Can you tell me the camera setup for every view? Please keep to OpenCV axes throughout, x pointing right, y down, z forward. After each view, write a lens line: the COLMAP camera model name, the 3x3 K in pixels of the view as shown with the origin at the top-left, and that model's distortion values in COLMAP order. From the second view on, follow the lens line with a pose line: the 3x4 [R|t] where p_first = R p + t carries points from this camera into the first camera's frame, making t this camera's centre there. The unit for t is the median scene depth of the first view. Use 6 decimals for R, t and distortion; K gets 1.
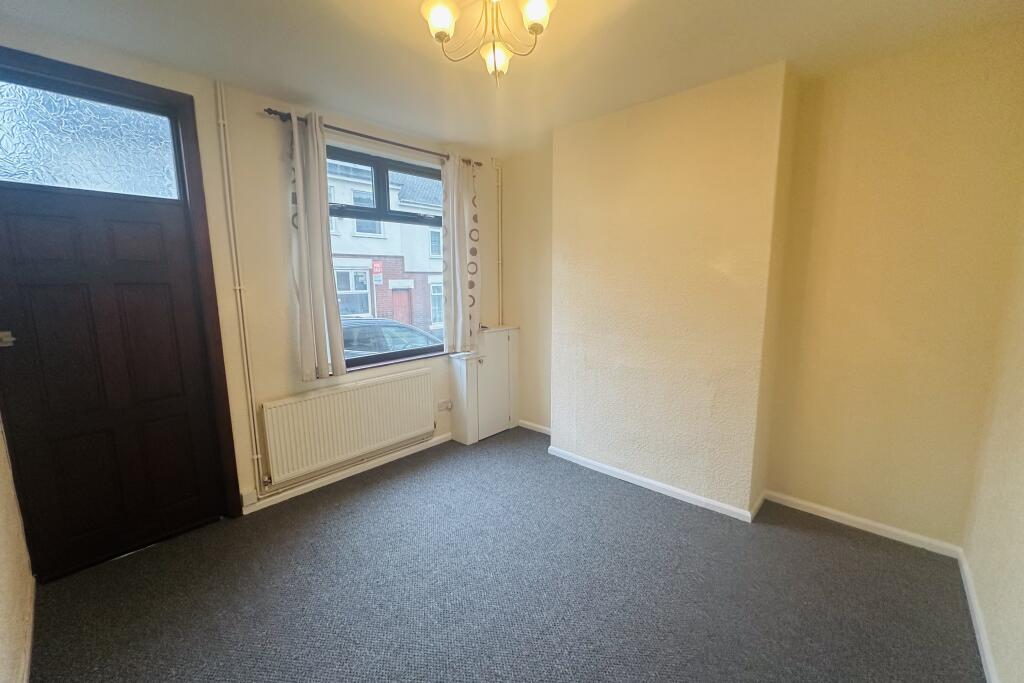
lens RADIAL K [[418.4, 0, 510.5], [0, 418.4, 339.8], [0, 0, 1]] dist [-0.001945, 0.000004]
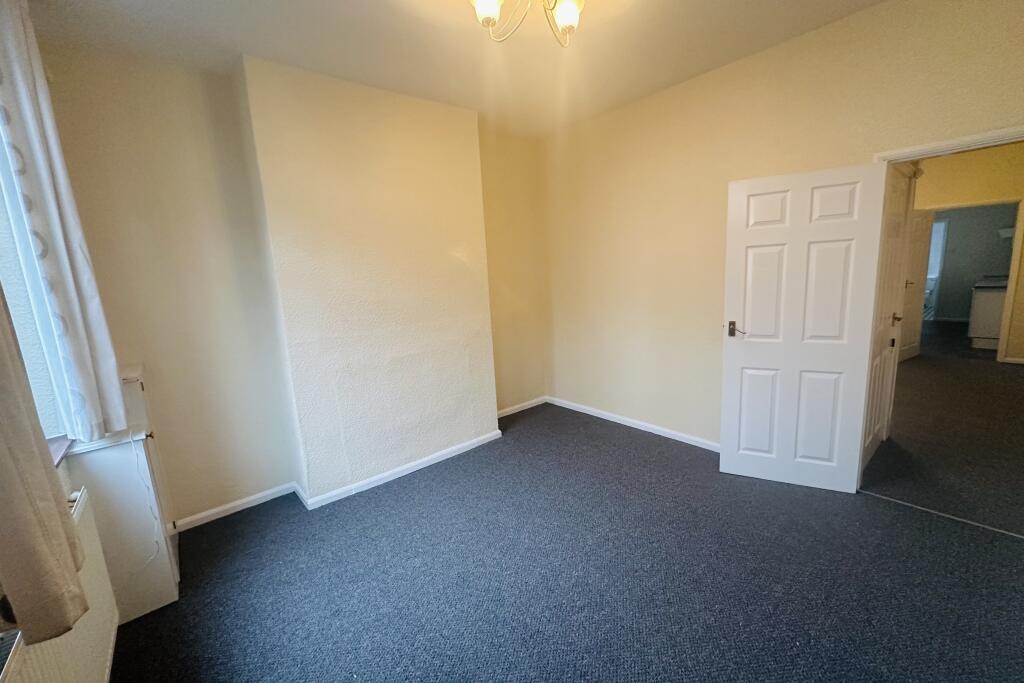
lens RADIAL K [[418.4, 0, 509.7], [0, 418.4, 340.2], [0, 0, 1]] dist [-0.001945, 0.000004]
pose [[0.144807, -0.185469, 0.971922, -0.733836], [0.205315, 0.966528, 0.153850, -0.088251], [-0.967924, 0.177272, 0.178039, 0.660197]]
